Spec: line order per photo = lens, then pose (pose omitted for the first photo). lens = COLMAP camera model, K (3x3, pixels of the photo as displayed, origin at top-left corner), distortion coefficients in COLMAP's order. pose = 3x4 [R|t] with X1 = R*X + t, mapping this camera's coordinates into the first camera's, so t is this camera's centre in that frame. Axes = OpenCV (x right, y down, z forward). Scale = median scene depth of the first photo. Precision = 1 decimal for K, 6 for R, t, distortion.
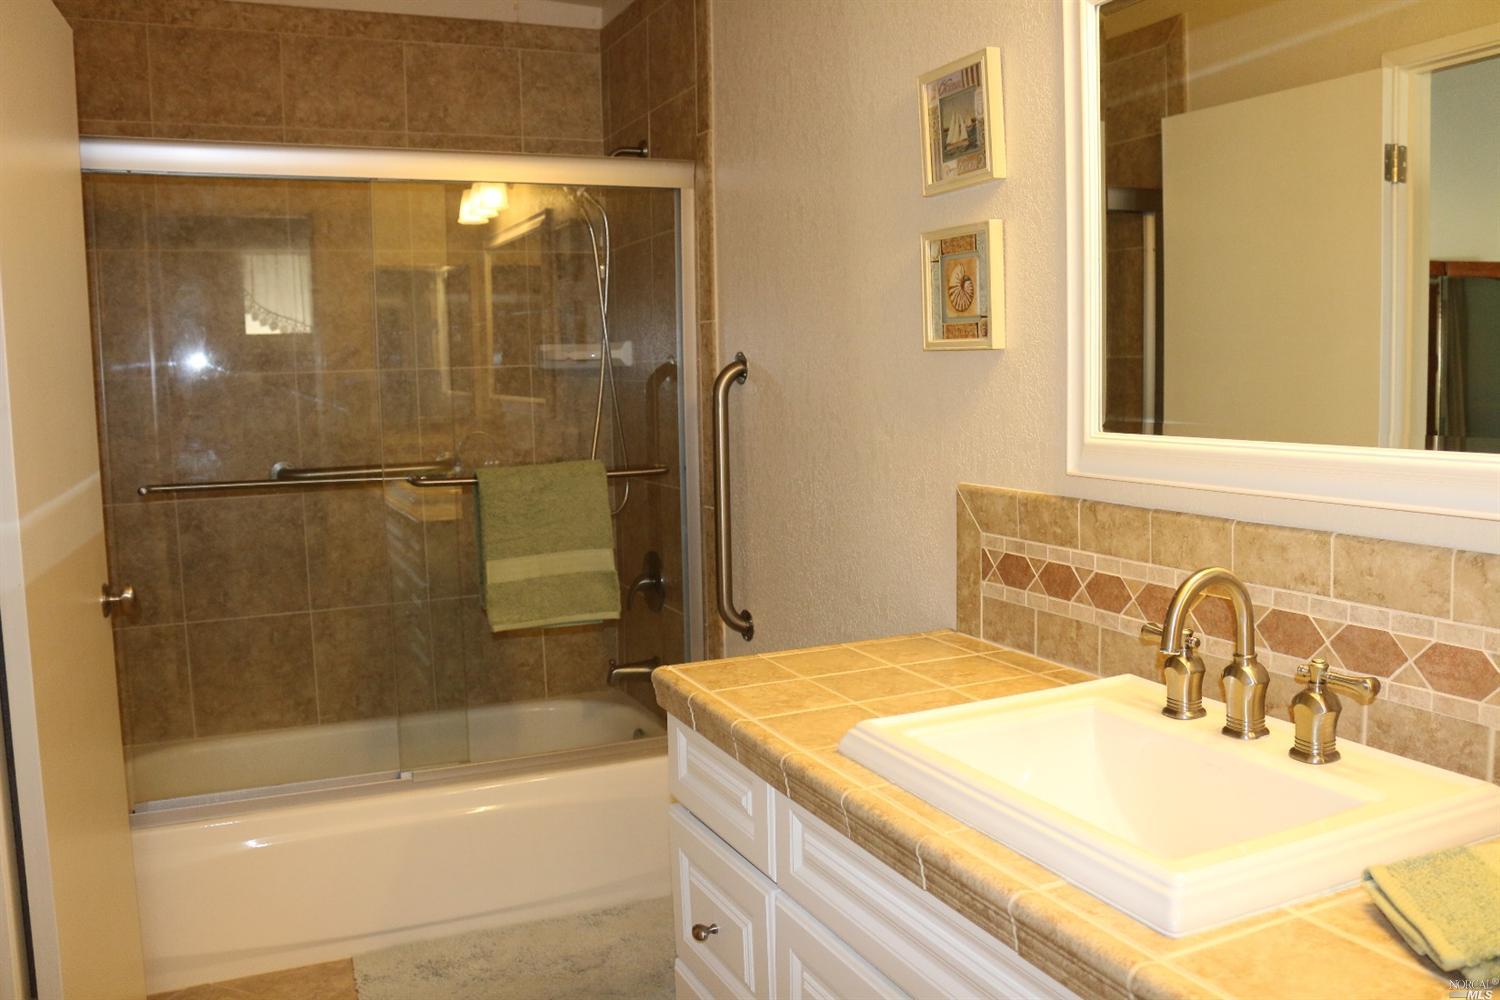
lens RADIAL K [[1239.9, 0, 753.2], [0, 1239.9, 492.2], [0, 0, 1]] dist [-0.137968, 0.106569]
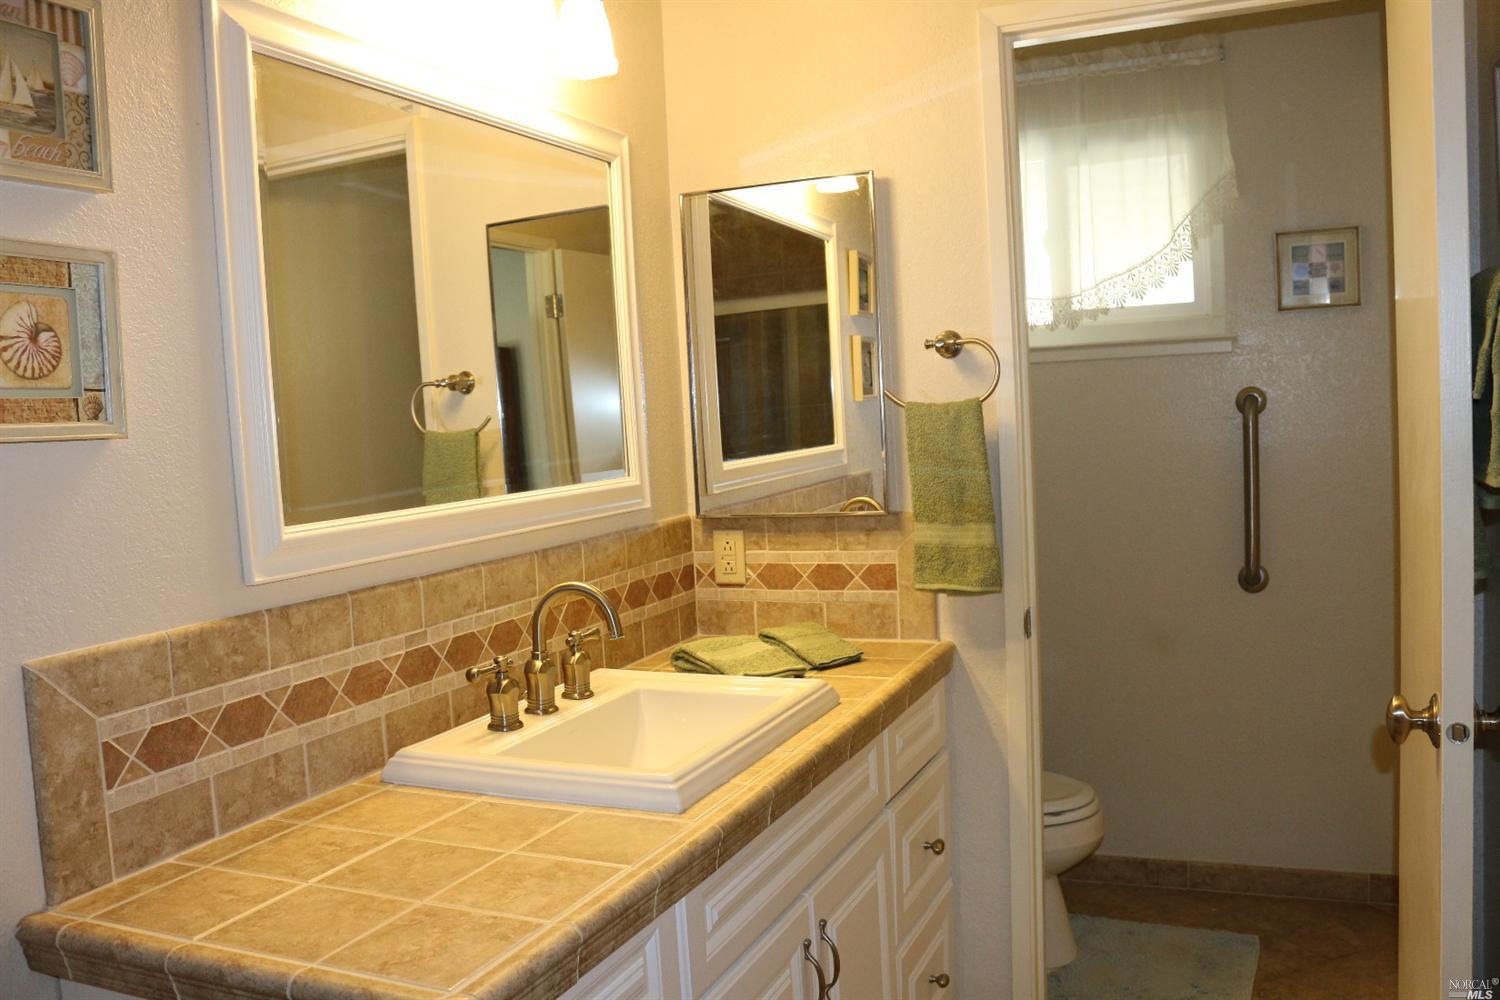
lens RADIAL K [[1239.9, 0, 752.0], [0, 1239.9, 504.9], [0, 0, 1]] dist [-0.137968, 0.106569]
pose [[-0.665235, 0.005759, 0.746612, -0.579542], [0.143621, 0.982283, 0.120390, -0.117459], [-0.732691, 0.187317, -0.654276, 1.274874]]
